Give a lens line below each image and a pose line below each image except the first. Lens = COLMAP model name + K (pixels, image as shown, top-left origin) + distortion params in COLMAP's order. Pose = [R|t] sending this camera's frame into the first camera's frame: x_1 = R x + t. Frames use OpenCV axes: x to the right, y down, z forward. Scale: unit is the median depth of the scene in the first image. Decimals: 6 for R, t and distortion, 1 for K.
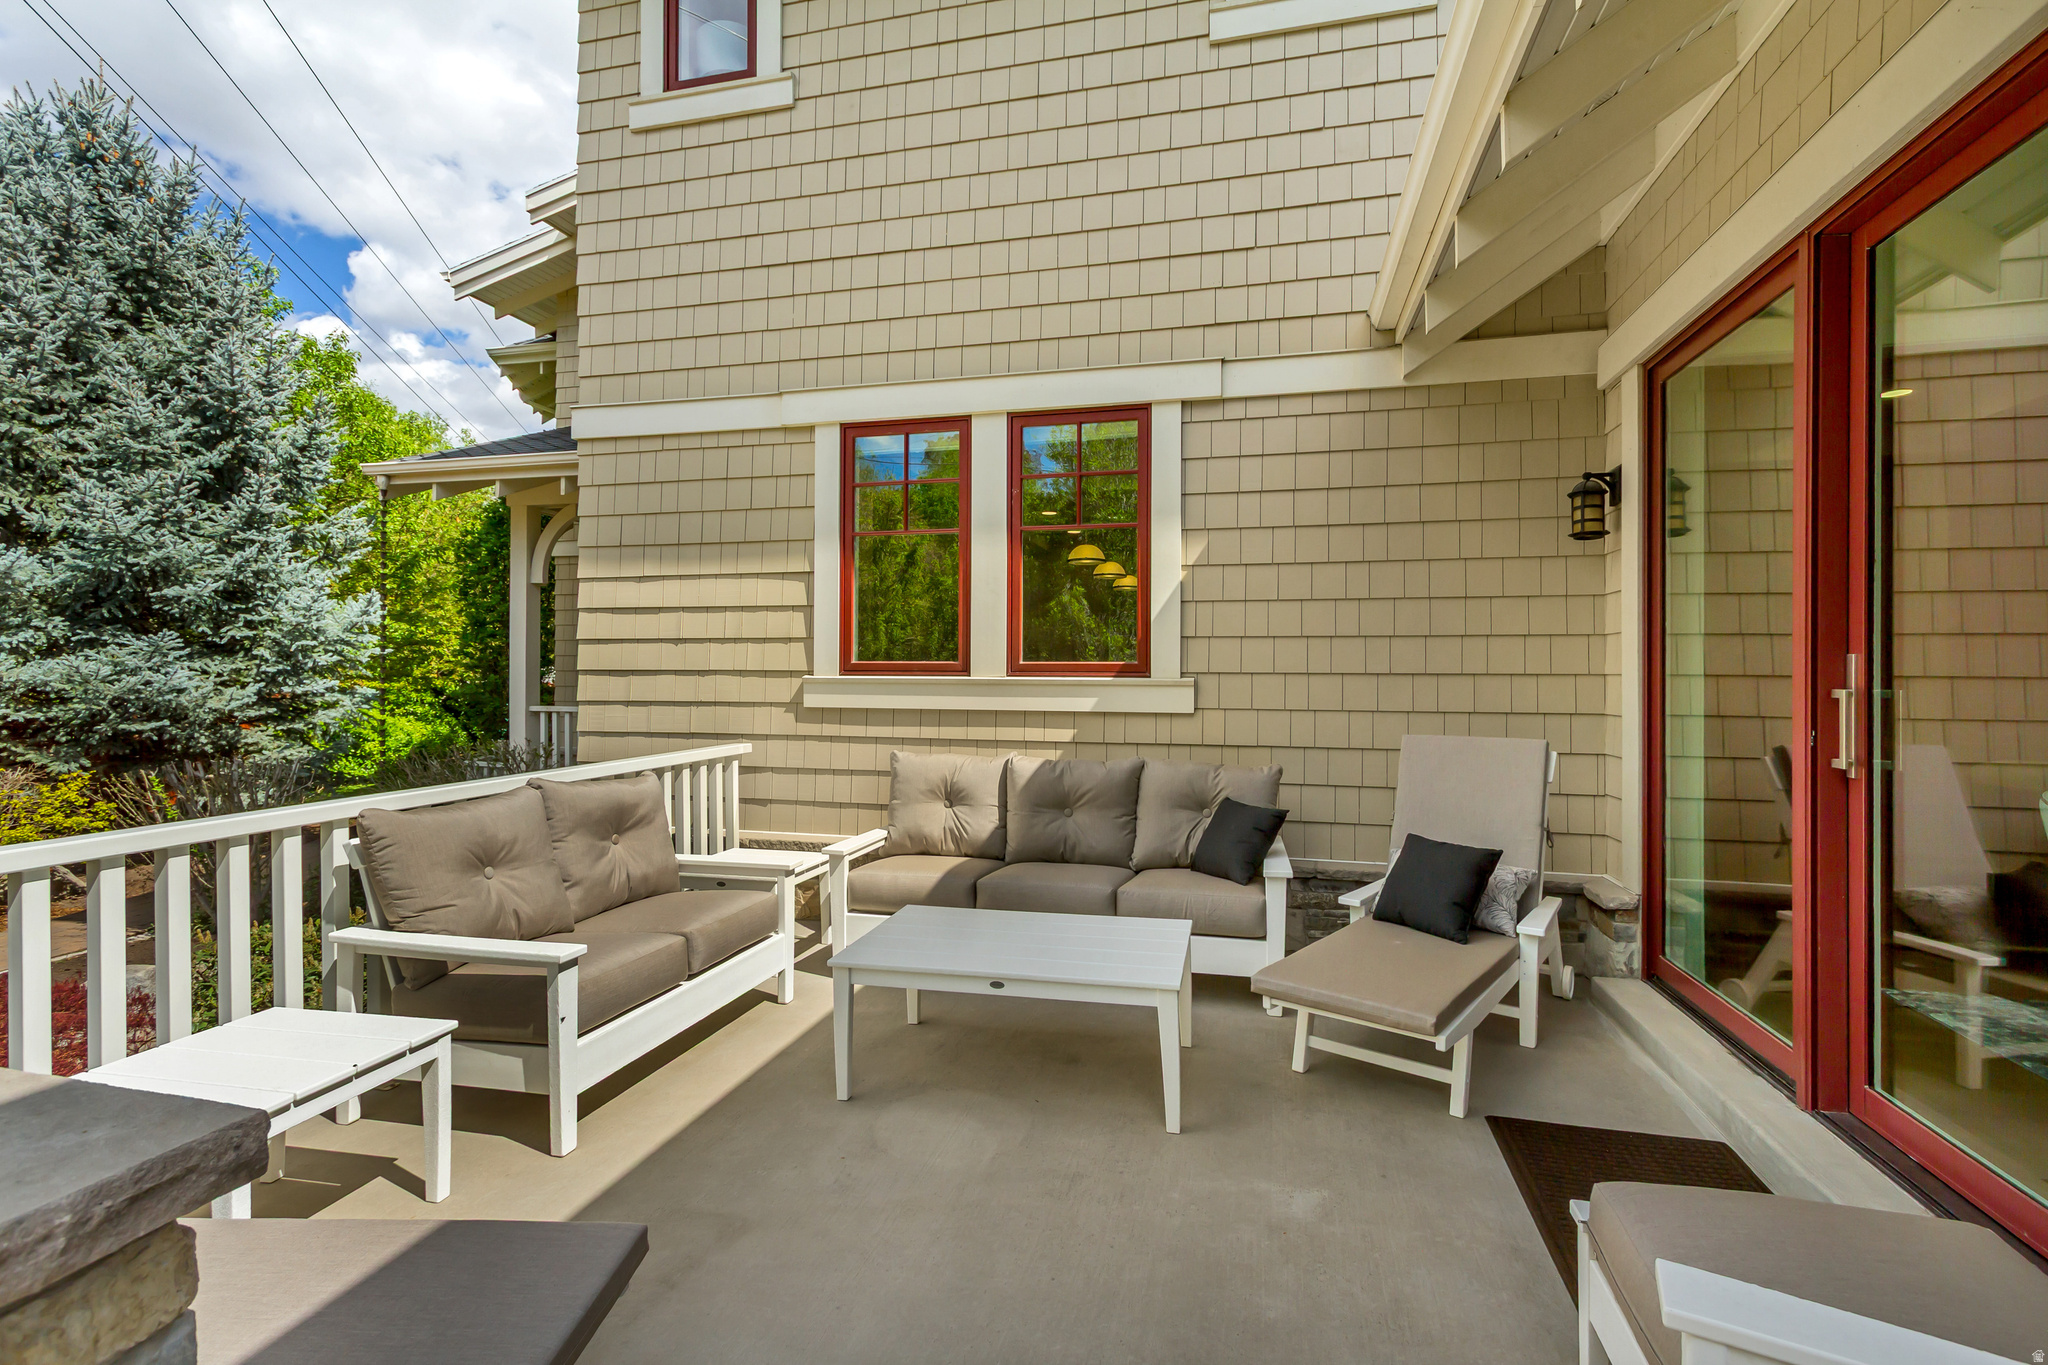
lens RADIAL K [[941.2, 0, 1021.8], [0, 941.2, 665.2], [0, 0, 1]] dist [0.001333, 0.001492]
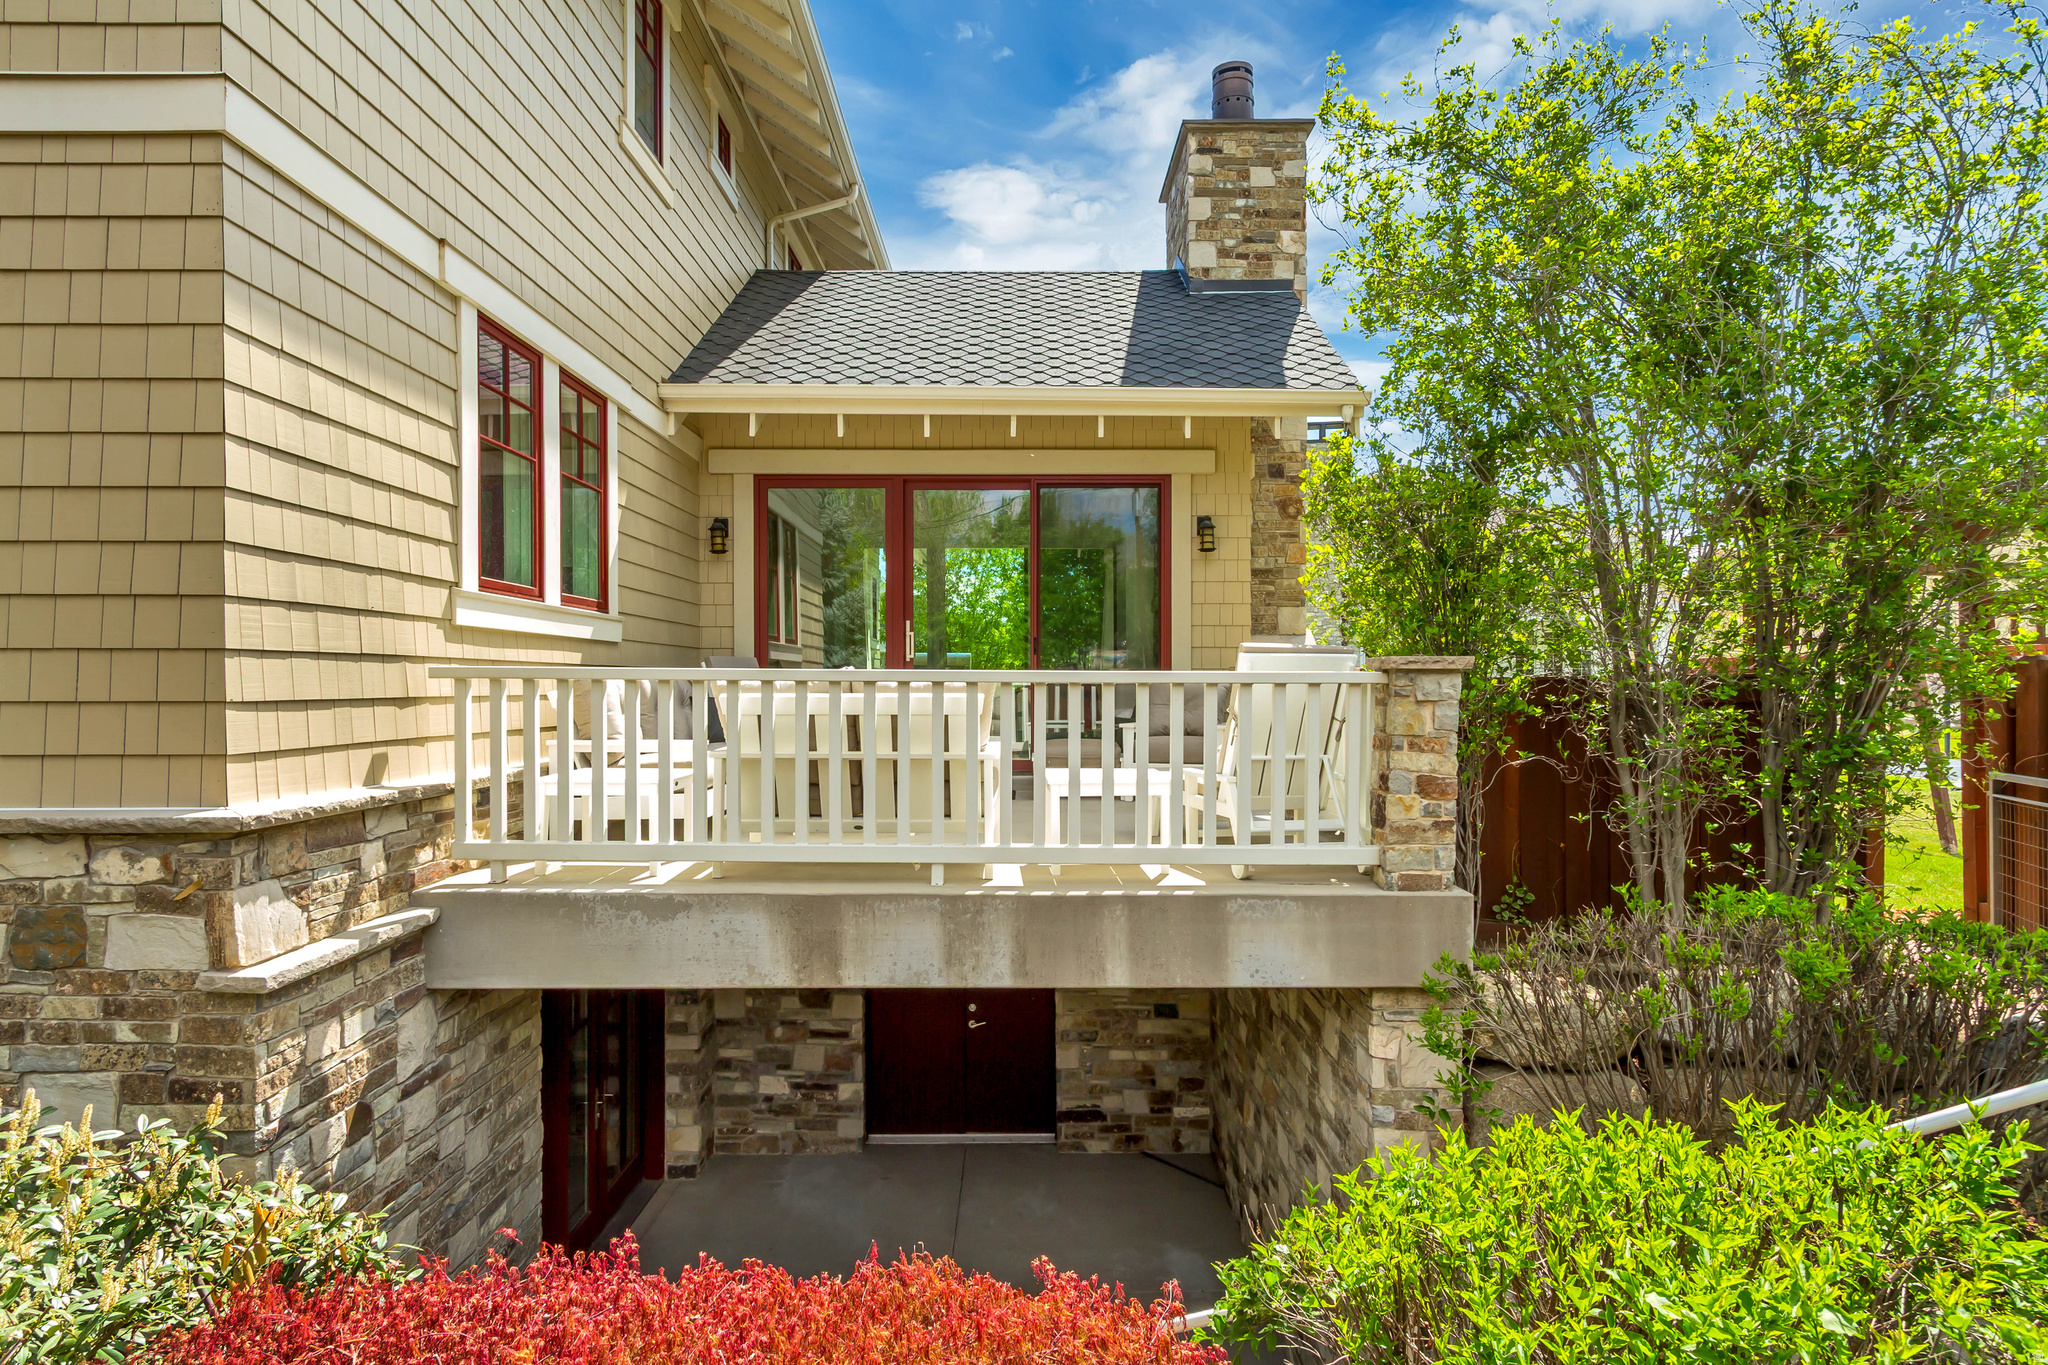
lens RADIAL K [[1106.7, 0, 1021.0], [0, 1106.7, 691.5], [0, 0, 1]] dist [0.010442, -0.000921]
pose [[-0.243239, -0.008767, 0.969927, -1.328193], [-0.005584, 0.999955, 0.007638, 0.094822], [-0.969950, -0.003558, -0.243277, 0.746785]]
